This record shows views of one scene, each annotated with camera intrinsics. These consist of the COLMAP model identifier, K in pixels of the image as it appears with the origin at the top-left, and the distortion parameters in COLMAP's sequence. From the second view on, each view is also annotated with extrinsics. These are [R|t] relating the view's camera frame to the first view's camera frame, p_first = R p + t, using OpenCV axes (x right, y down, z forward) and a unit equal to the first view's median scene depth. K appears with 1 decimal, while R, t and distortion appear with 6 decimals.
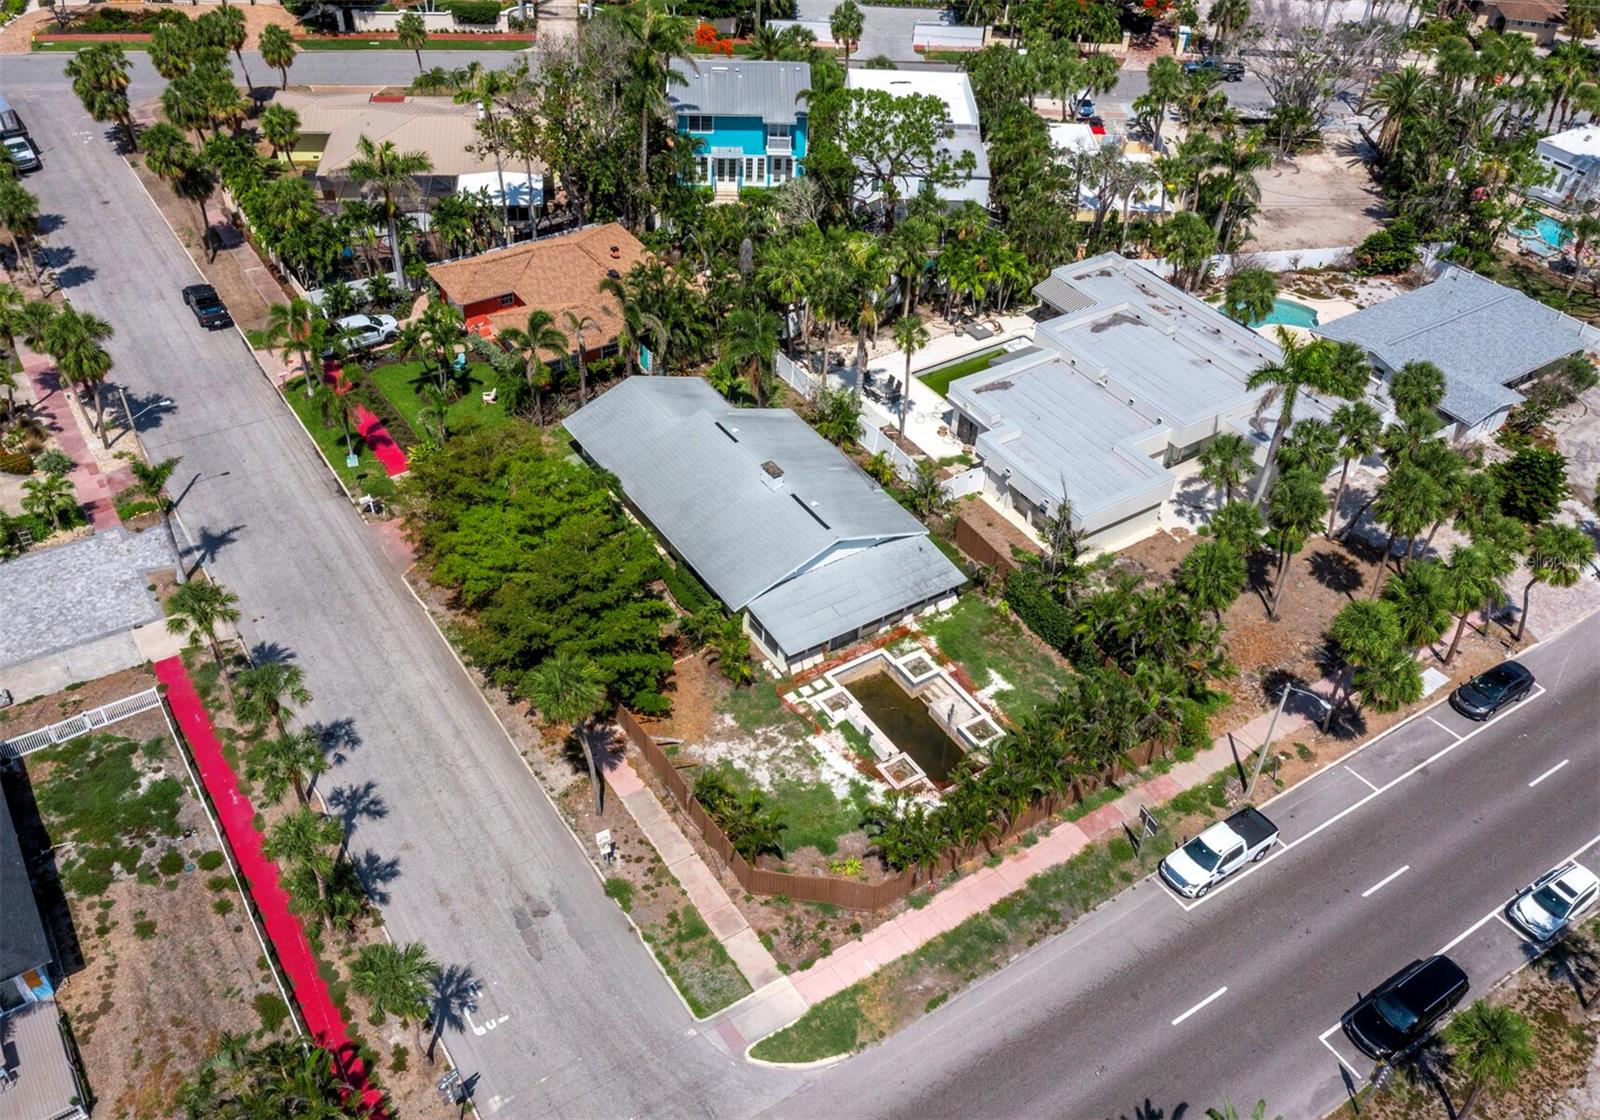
lens RADIAL K [[1315.0, 0, 791.4], [0, 1315.0, 558.6], [0, 0, 1]] dist [0.015252, 0.014456]
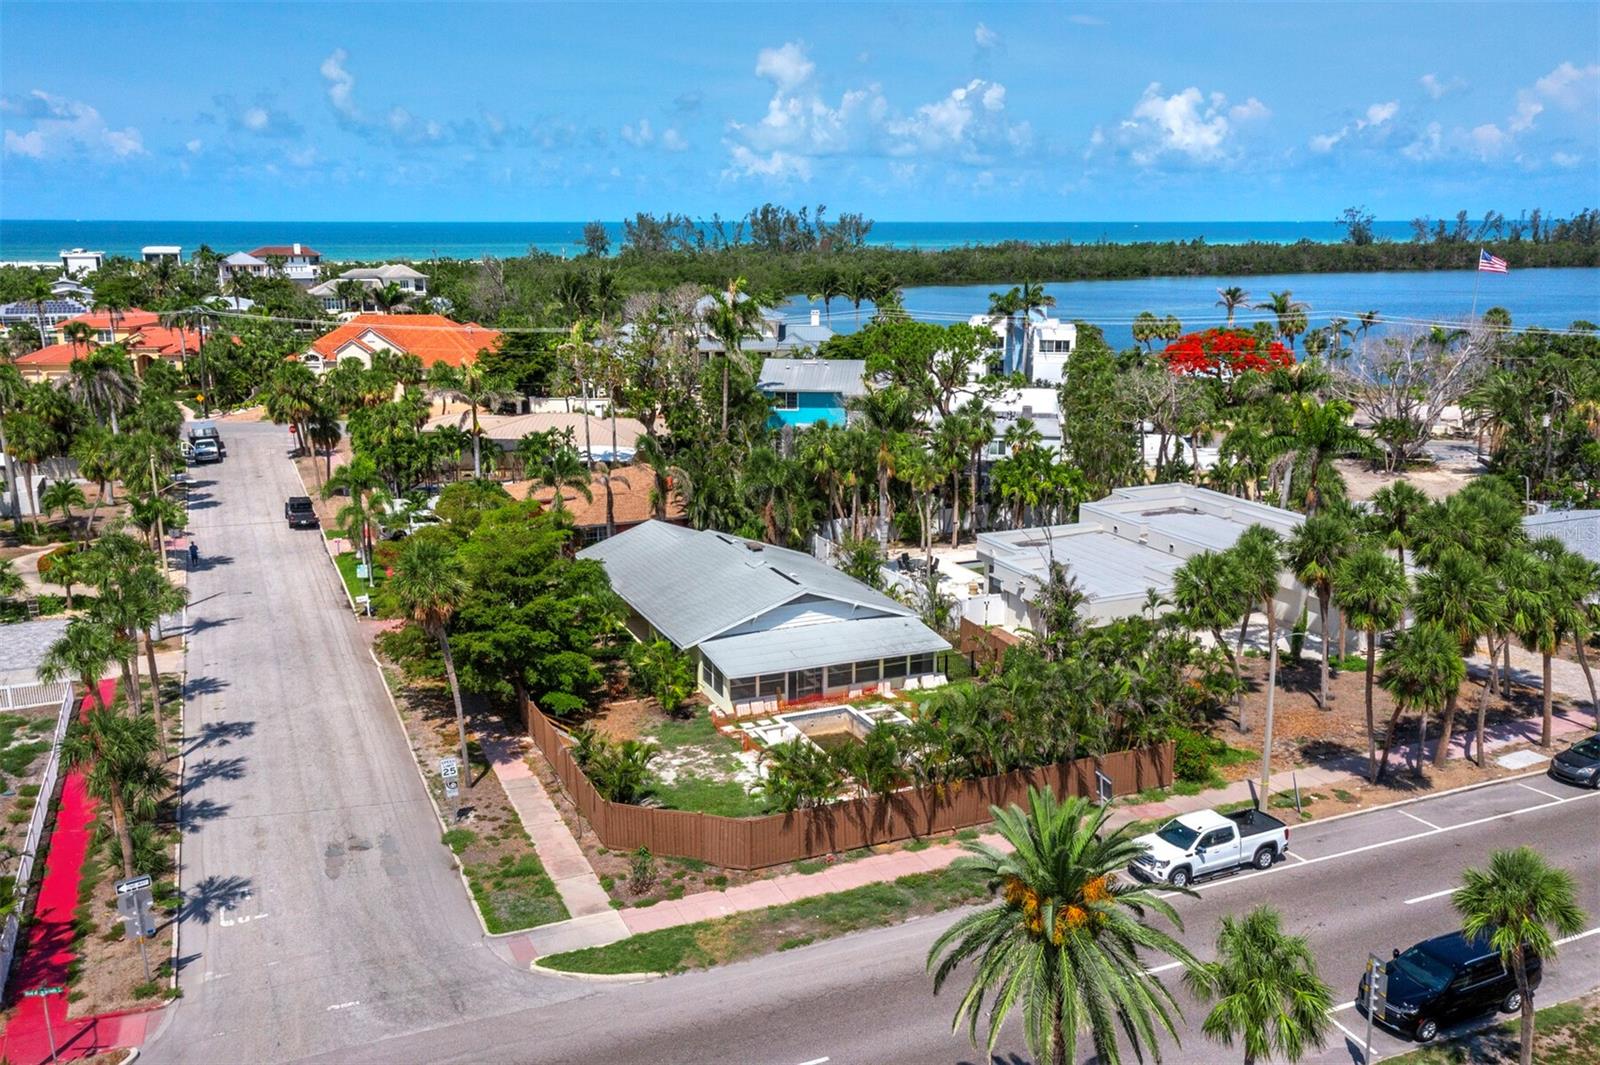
lens RADIAL K [[1298.0, 0, 790.3], [0, 1298.0, 539.0], [0, 0, 1]] dist [0.020219, 0.026153]
pose [[0.986397, 0.006914, -0.164236, 0.199366], [-0.074967, 0.908086, -0.412020, 0.377623], [0.146292, 0.418727, 0.896251, 0.192200]]
